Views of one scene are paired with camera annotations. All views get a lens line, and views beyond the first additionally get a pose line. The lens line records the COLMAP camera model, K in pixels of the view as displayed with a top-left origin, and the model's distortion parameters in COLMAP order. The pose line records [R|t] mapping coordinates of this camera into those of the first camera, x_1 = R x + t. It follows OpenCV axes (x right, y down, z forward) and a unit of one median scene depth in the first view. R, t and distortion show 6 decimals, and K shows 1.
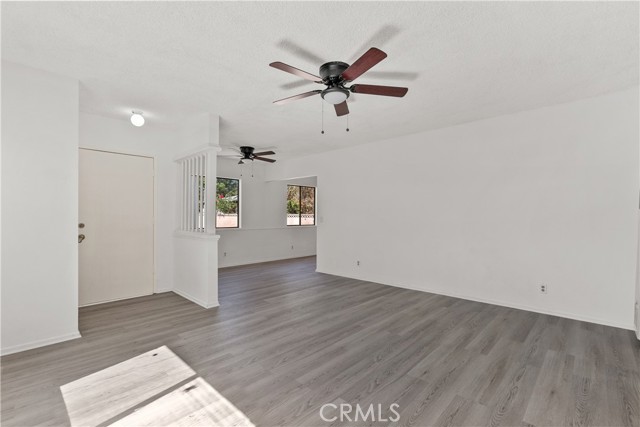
lens RADIAL K [[291.2, 0, 320.0], [0, 291.2, 213.5], [0, 0, 1]] dist [0.003139, 0.000705]
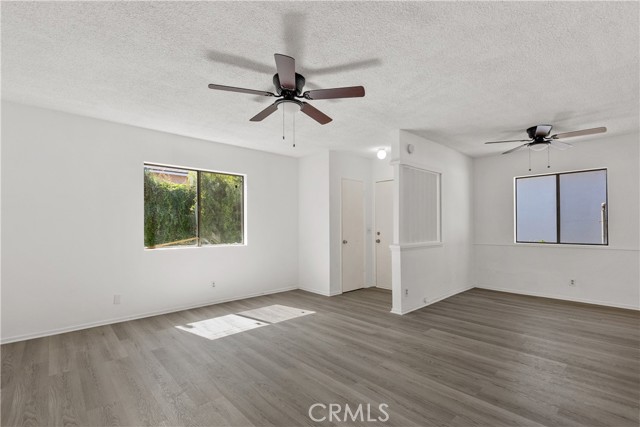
lens RADIAL K [[293.0, 0, 322.4], [0, 293.0, 226.1], [0, 0, 1]] dist [0.000418, 0.000092]
pose [[-0.057091, -0.002770, -0.998365, 0.907119], [0.011310, 0.999930, -0.003422, 0.006353], [0.998305, -0.011487, -0.057056, 1.021882]]
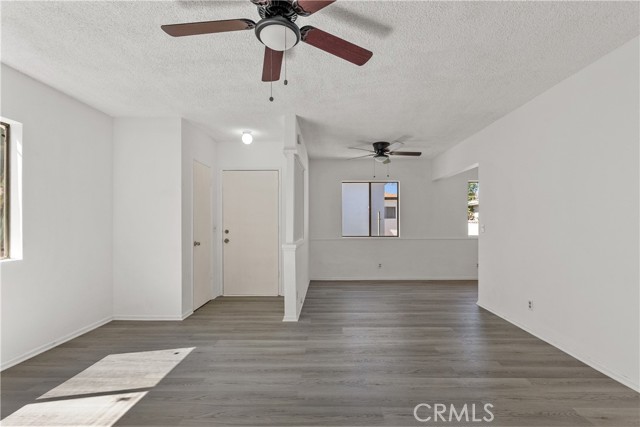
lens RADIAL K [[294.8, 0, 322.3], [0, 294.8, 221.4], [0, 0, 1]] dist [0.000559, 0.000268]
pose [[0.682037, -0.007752, -0.731277, 0.511985], [0.010800, 0.999942, -0.000526, 0.001894], [0.731238, -0.007539, 0.682081, 0.553001]]
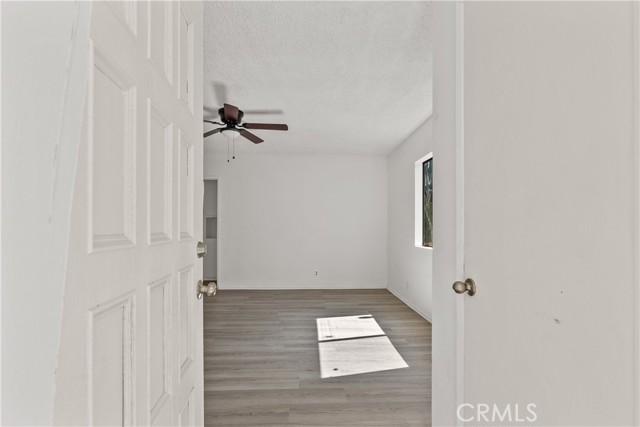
lens RADIAL K [[293.0, 0, 322.4], [0, 293.0, 226.1], [0, 0, 1]] dist [0.000418, 0.000092]
pose [[-0.723260, 0.002227, 0.690572, -1.011012], [-0.005164, 0.999949, -0.008633, 0.021144], [-0.690557, -0.009810, -0.723212, 1.458663]]
